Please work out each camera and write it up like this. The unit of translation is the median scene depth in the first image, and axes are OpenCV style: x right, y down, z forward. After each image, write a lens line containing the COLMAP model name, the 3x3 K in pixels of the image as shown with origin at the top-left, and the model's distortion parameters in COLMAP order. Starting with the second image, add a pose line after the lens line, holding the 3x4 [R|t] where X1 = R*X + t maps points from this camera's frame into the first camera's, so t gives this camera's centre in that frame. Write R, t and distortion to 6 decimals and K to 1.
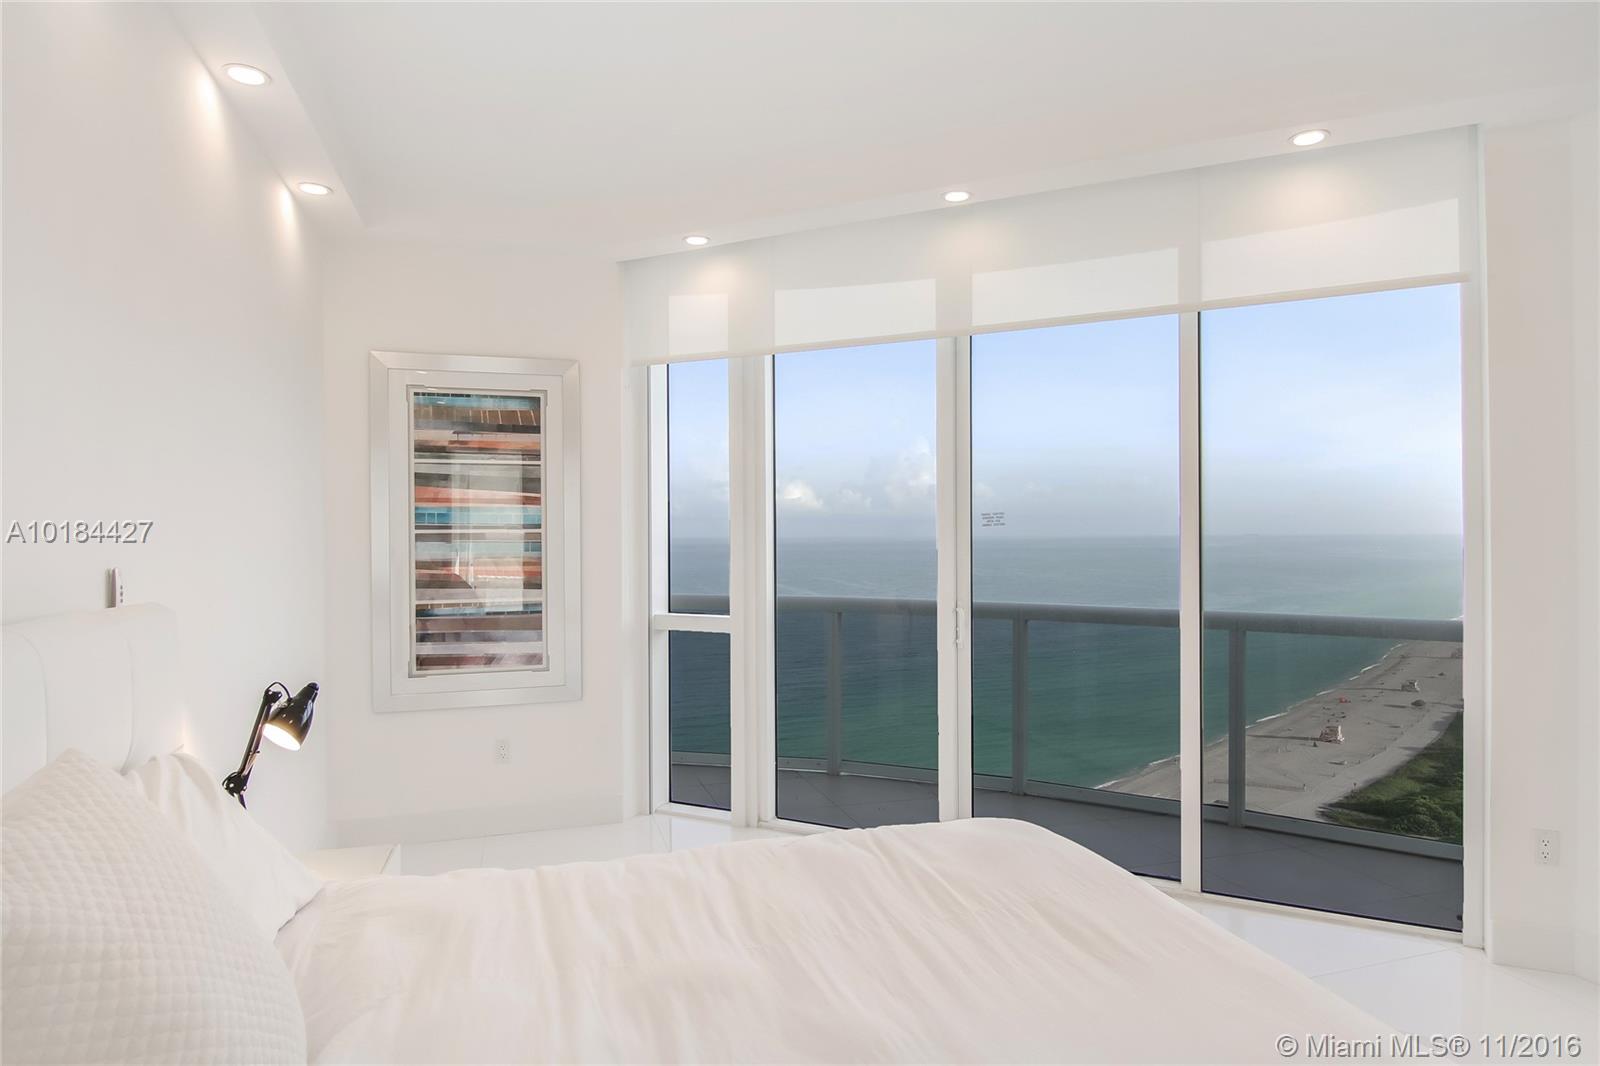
lens RADIAL K [[892.9, 0, 791.7], [0, 892.9, 544.3], [0, 0, 1]] dist [-0.026088, -0.003599]
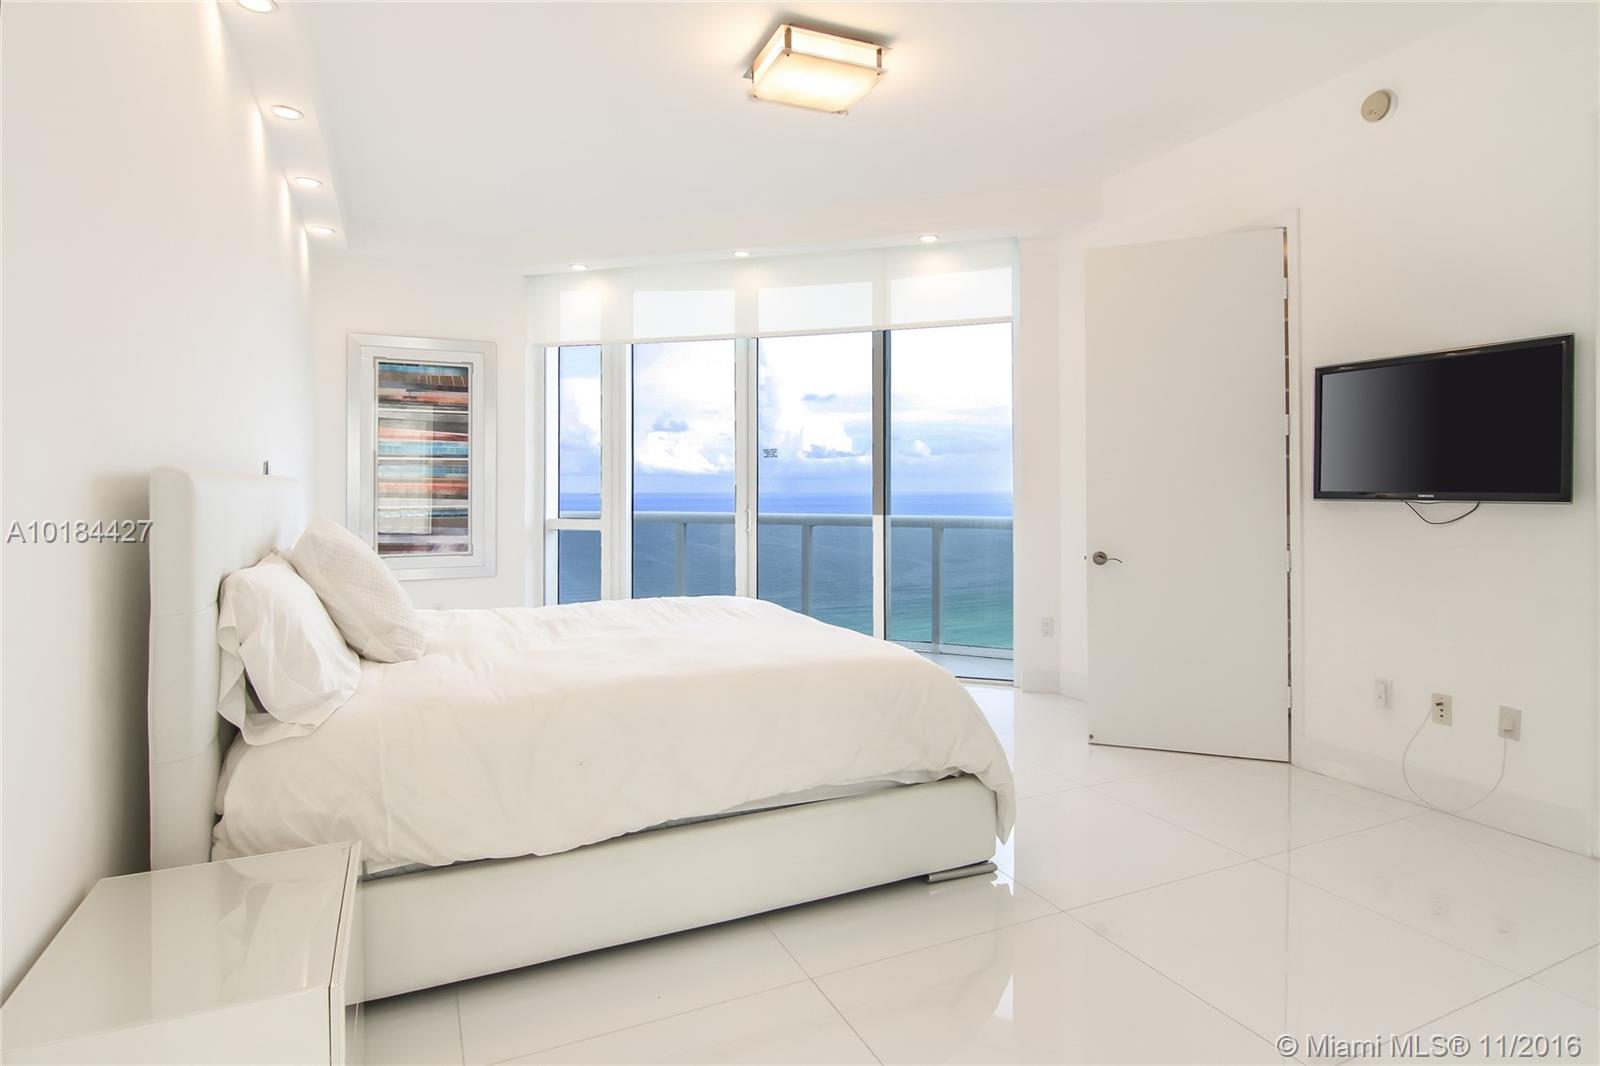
lens RADIAL K [[892.9, 0, 834.2], [0, 892.9, 498.9], [0, 0, 1]] dist [-0.026088, -0.003599]
pose [[0.986995, 0.005358, 0.160663, 0.076953], [-0.004393, 0.999970, -0.006362, 0.057072], [-0.160692, 0.005574, 0.986989, -0.534463]]
